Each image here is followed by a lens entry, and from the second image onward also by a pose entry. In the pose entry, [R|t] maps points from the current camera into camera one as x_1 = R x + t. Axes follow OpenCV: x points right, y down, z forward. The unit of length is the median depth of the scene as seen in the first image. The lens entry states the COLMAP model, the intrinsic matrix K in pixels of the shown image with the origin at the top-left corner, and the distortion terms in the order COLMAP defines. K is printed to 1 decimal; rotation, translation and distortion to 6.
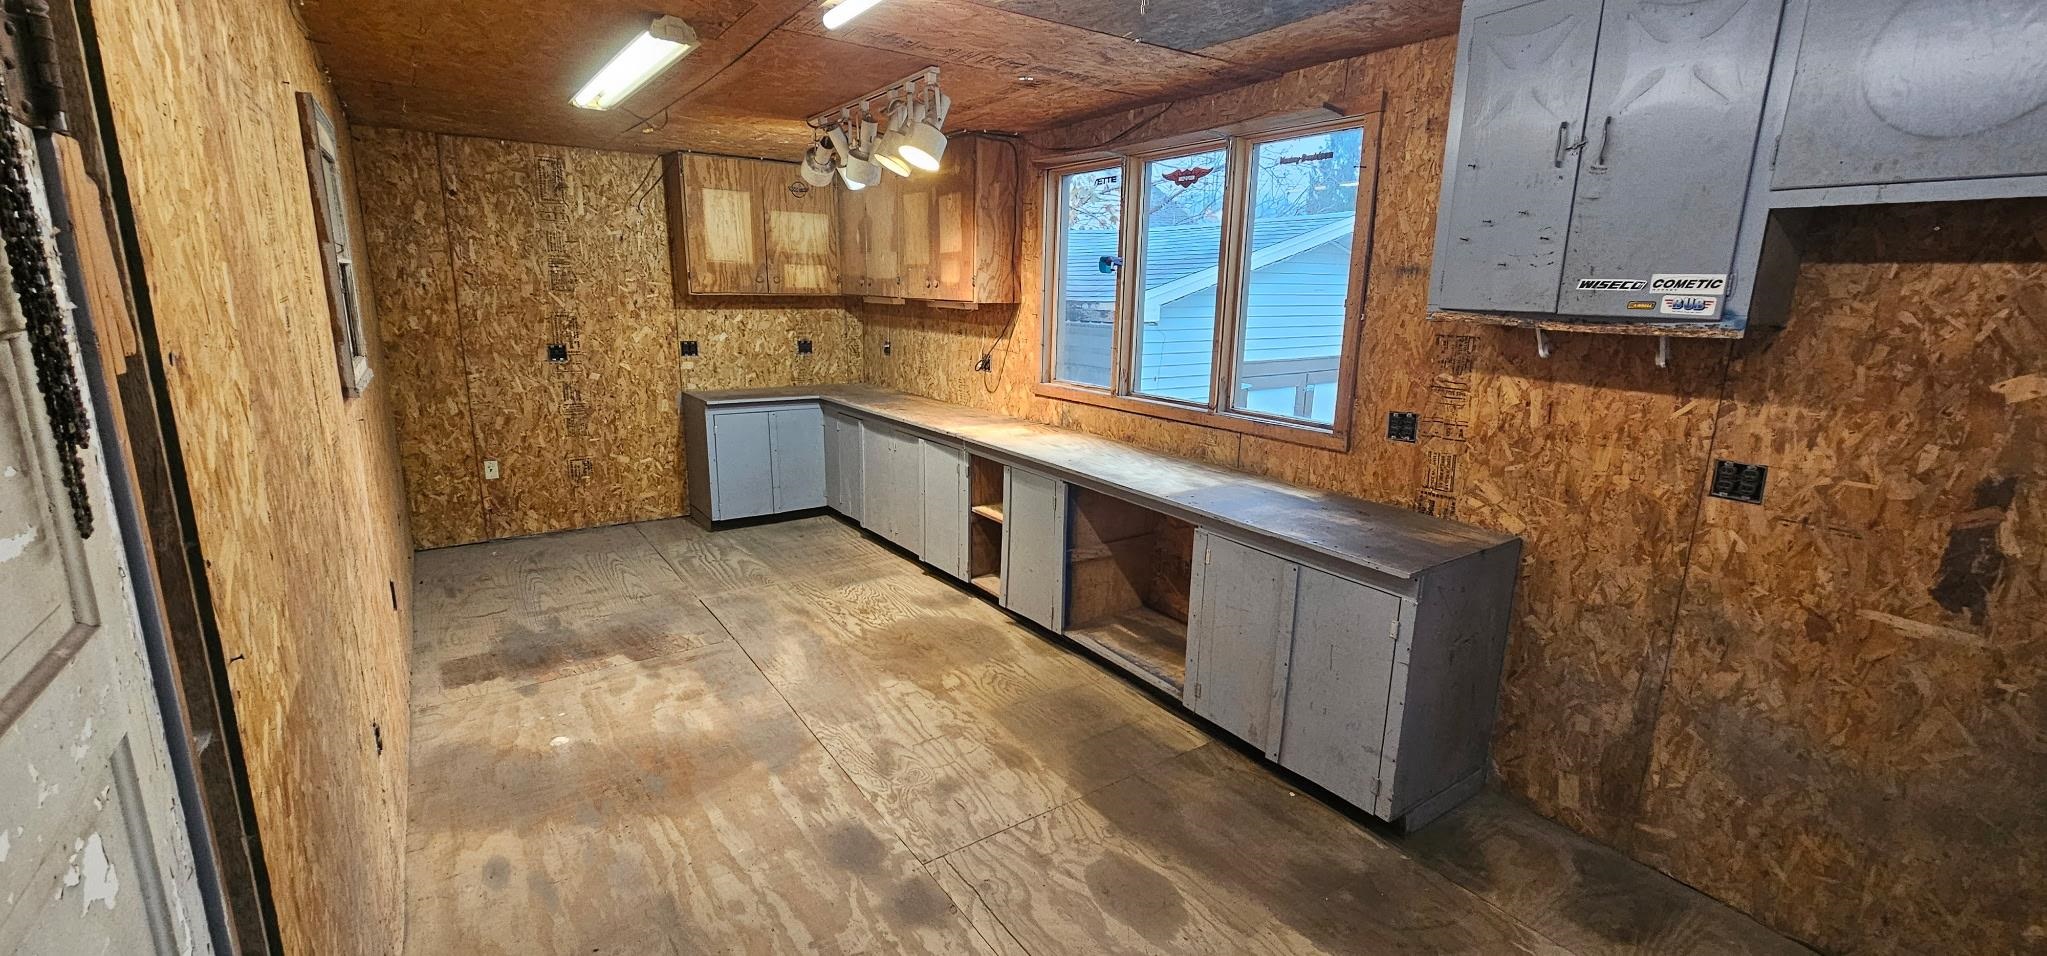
lens RADIAL K [[844.9, 0, 1022.2], [0, 844.9, 477.3], [0, 0, 1]] dist [-0.002663, -0.000257]
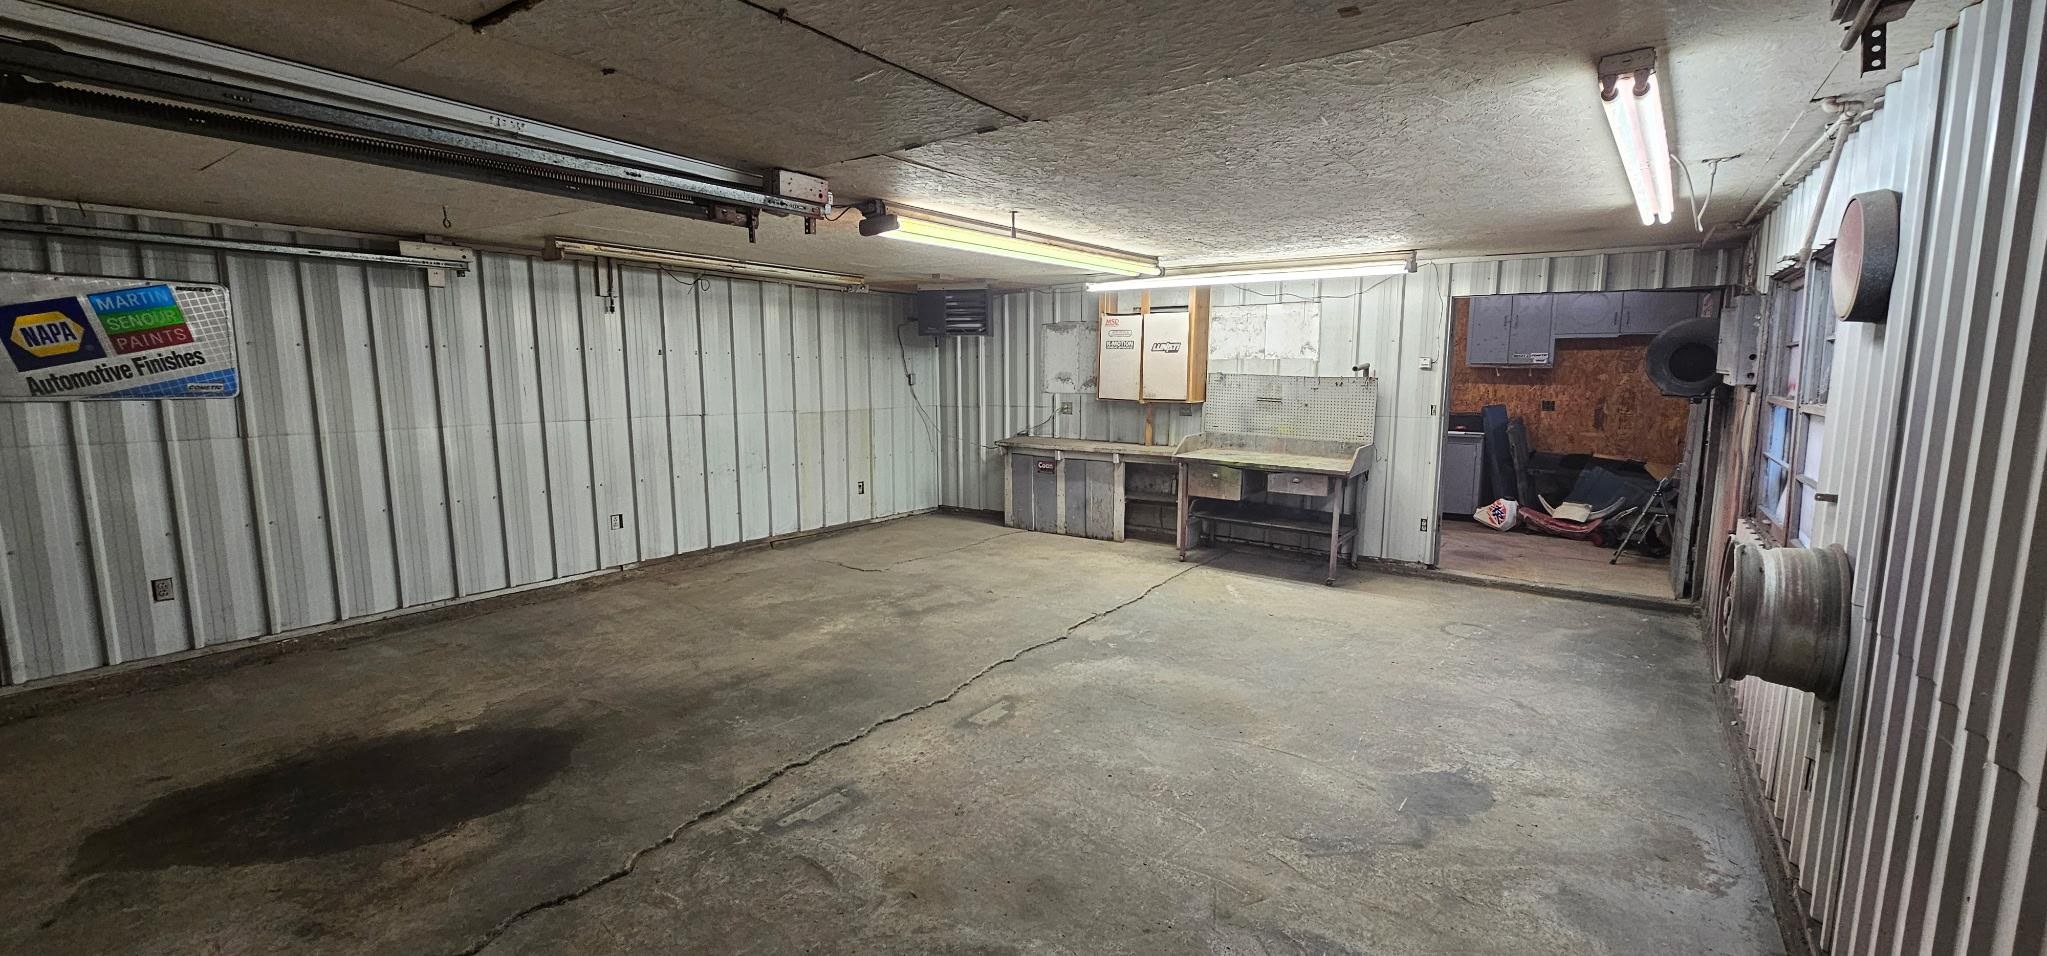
lens RADIAL K [[844.9, 0, 1023.2], [0, 844.9, 480.4], [0, 0, 1]] dist [-0.002663, -0.000257]
pose [[0.942599, -0.066797, 0.327179, -2.816284], [0.094767, 0.993015, -0.070287, 0.403929], [-0.320198, 0.097258, 0.942345, -1.914999]]
